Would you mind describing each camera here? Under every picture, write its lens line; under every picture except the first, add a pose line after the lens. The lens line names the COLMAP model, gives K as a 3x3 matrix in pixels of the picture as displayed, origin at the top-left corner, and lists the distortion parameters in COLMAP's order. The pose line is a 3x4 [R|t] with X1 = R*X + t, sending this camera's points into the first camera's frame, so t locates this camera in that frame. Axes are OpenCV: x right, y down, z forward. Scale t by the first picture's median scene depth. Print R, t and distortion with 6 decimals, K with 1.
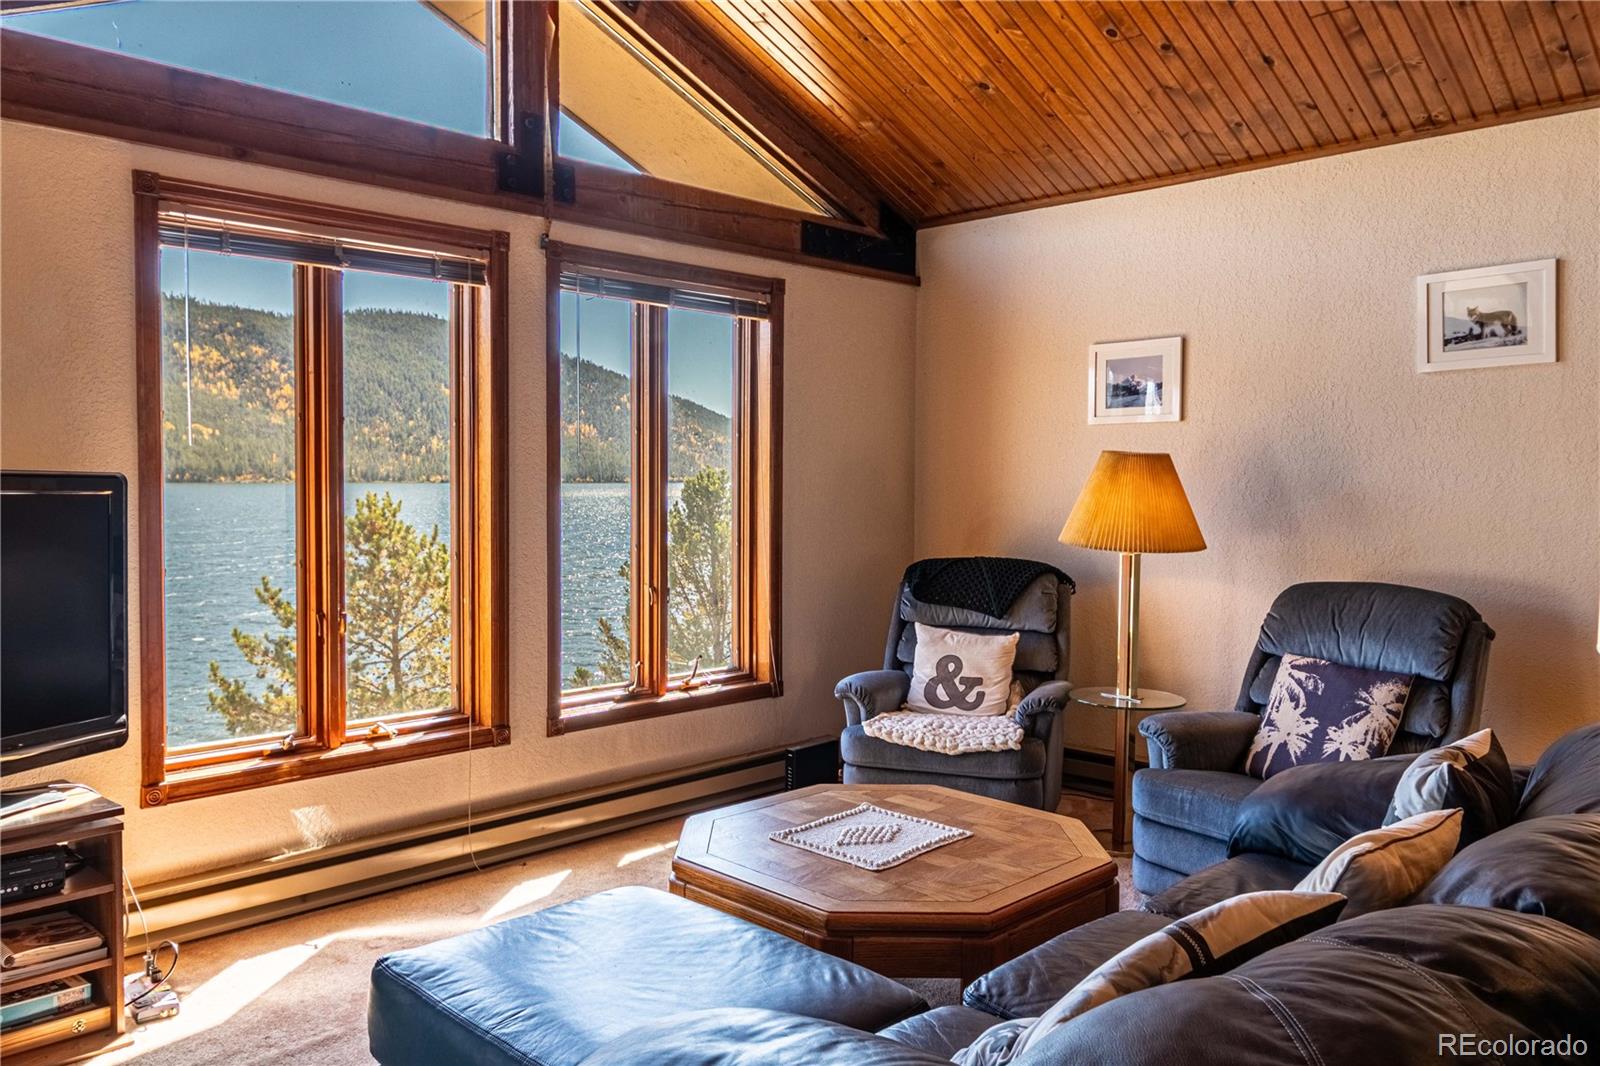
lens RADIAL K [[1210.6, 0, 798.6], [0, 1210.6, 524.3], [0, 0, 1]] dist [-0.004381, -0.000326]
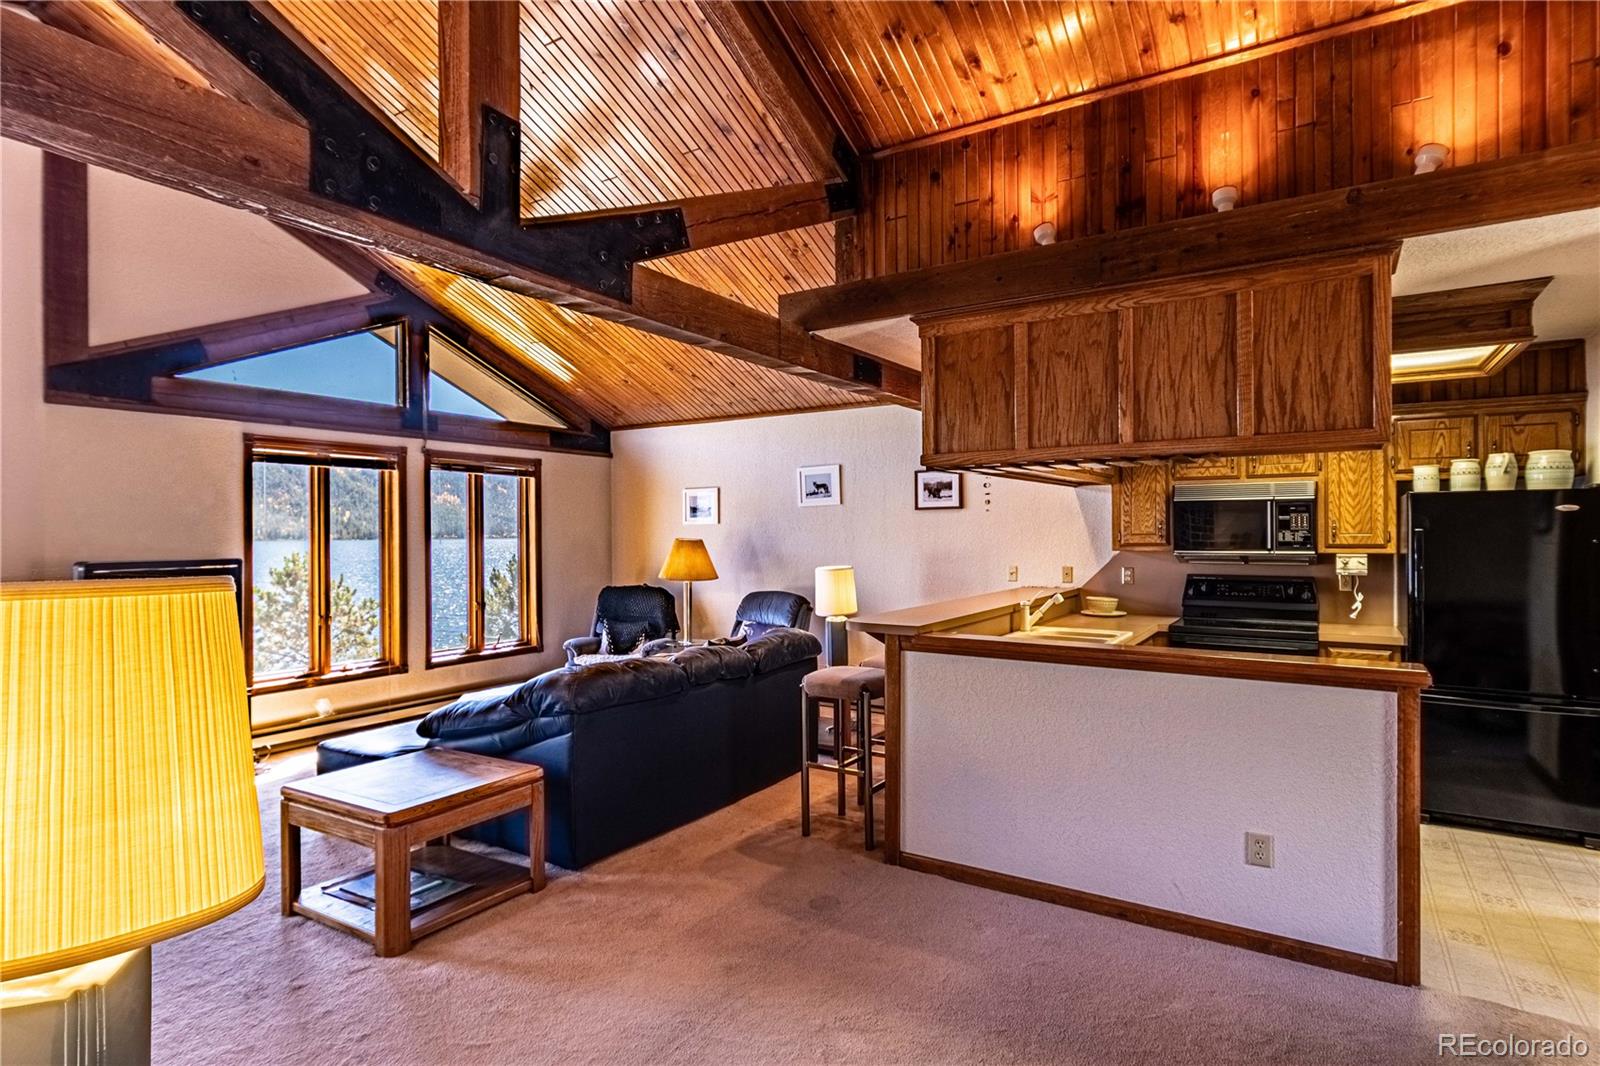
lens RADIAL K [[827.6, 0, 792.5], [0, 827.6, 535.1], [0, 0, 1]] dist [-0.002492, -0.001252]
pose [[0.976433, -0.011297, 0.215525, 0.127954], [0.019011, 0.999249, -0.033751, -0.008537], [-0.214982, 0.037053, 0.975915, -0.649234]]
